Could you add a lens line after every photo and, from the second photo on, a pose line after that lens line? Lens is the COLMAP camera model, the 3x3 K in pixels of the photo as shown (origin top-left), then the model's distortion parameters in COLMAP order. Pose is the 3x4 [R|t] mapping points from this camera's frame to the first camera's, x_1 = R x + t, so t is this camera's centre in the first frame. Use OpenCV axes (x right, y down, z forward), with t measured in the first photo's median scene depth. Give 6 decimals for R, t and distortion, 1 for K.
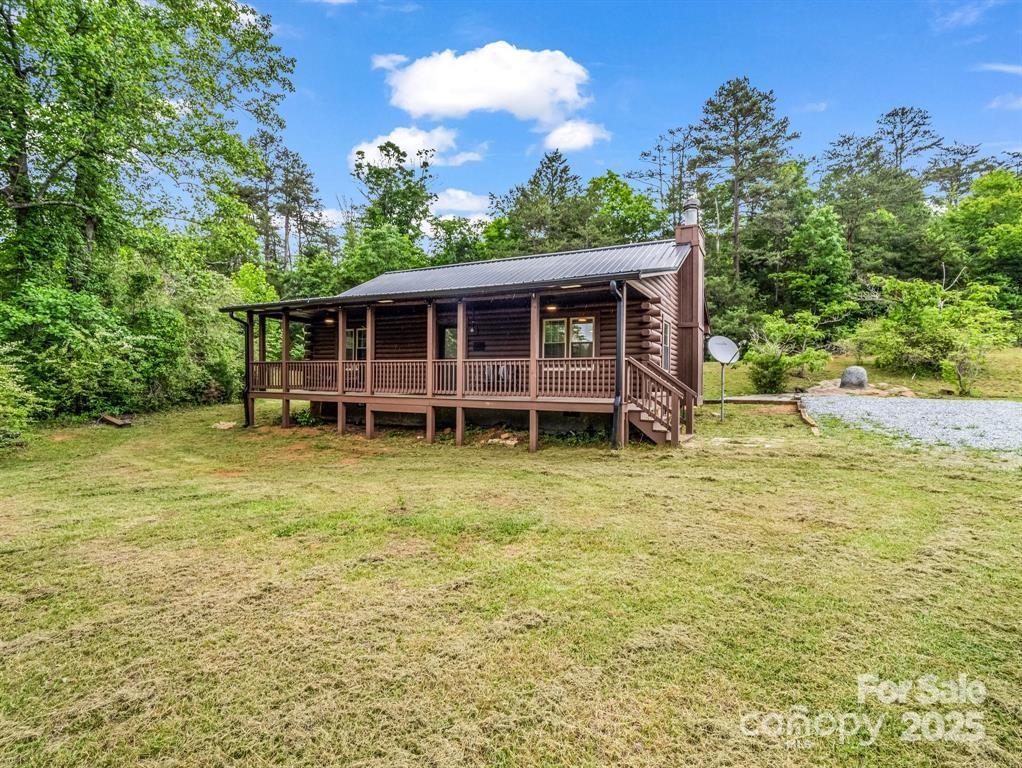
lens RADIAL K [[508.1, 0, 509.6], [0, 508.1, 378.0], [0, 0, 1]] dist [-0.014166, -0.001930]
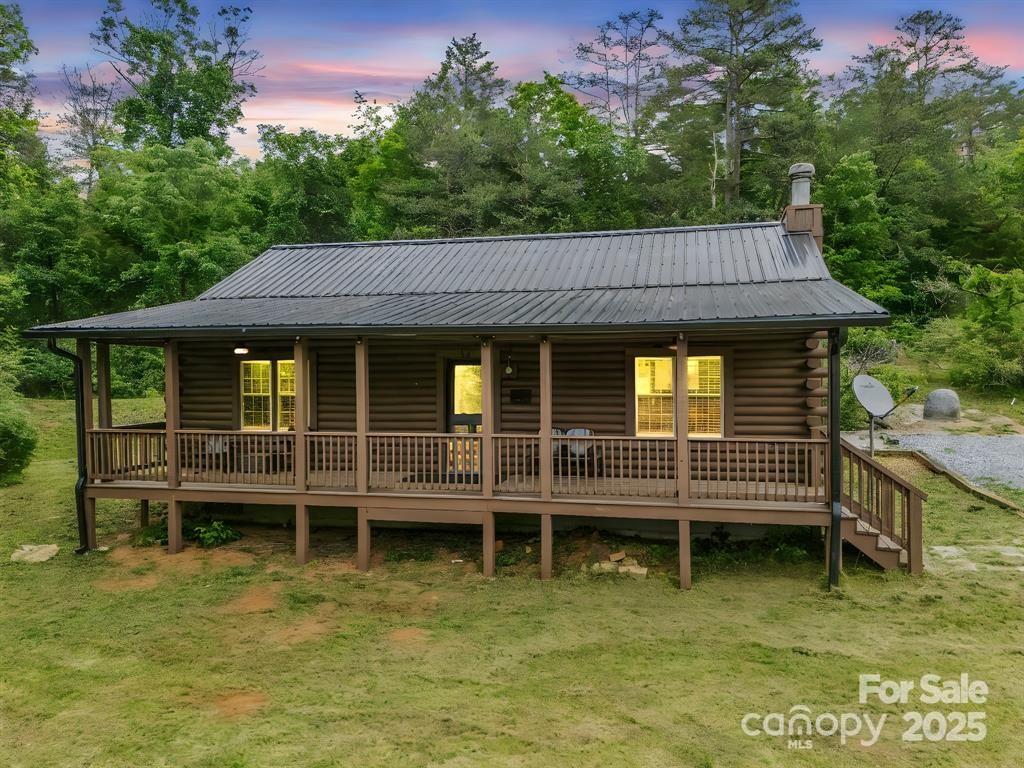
lens RADIAL K [[773.0, 0, 513.0], [0, 773.0, 383.0], [0, 0, 1]] dist [0.072568, -0.073429]
pose [[0.968957, -0.018415, 0.246541, -0.180003], [0.013784, 0.999695, 0.020499, -0.058901], [-0.246843, -0.016464, 0.968916, 0.058051]]
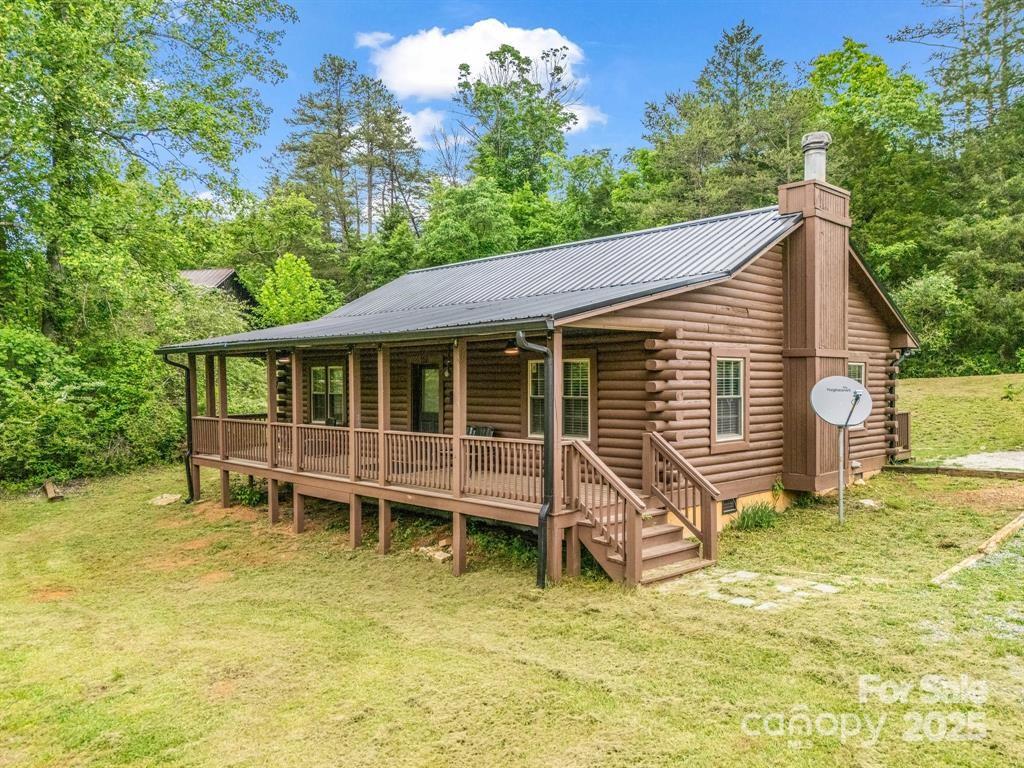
lens RADIAL K [[772.9, 0, 512.0], [0, 772.9, 384.0], [0, 0, 1]] dist [0.067241, -0.062889]
pose [[0.948175, -0.016867, -0.317301, 0.204750], [0.021023, 0.999732, 0.009679, -0.053166], [0.317053, -0.015848, 0.948275, 0.023641]]
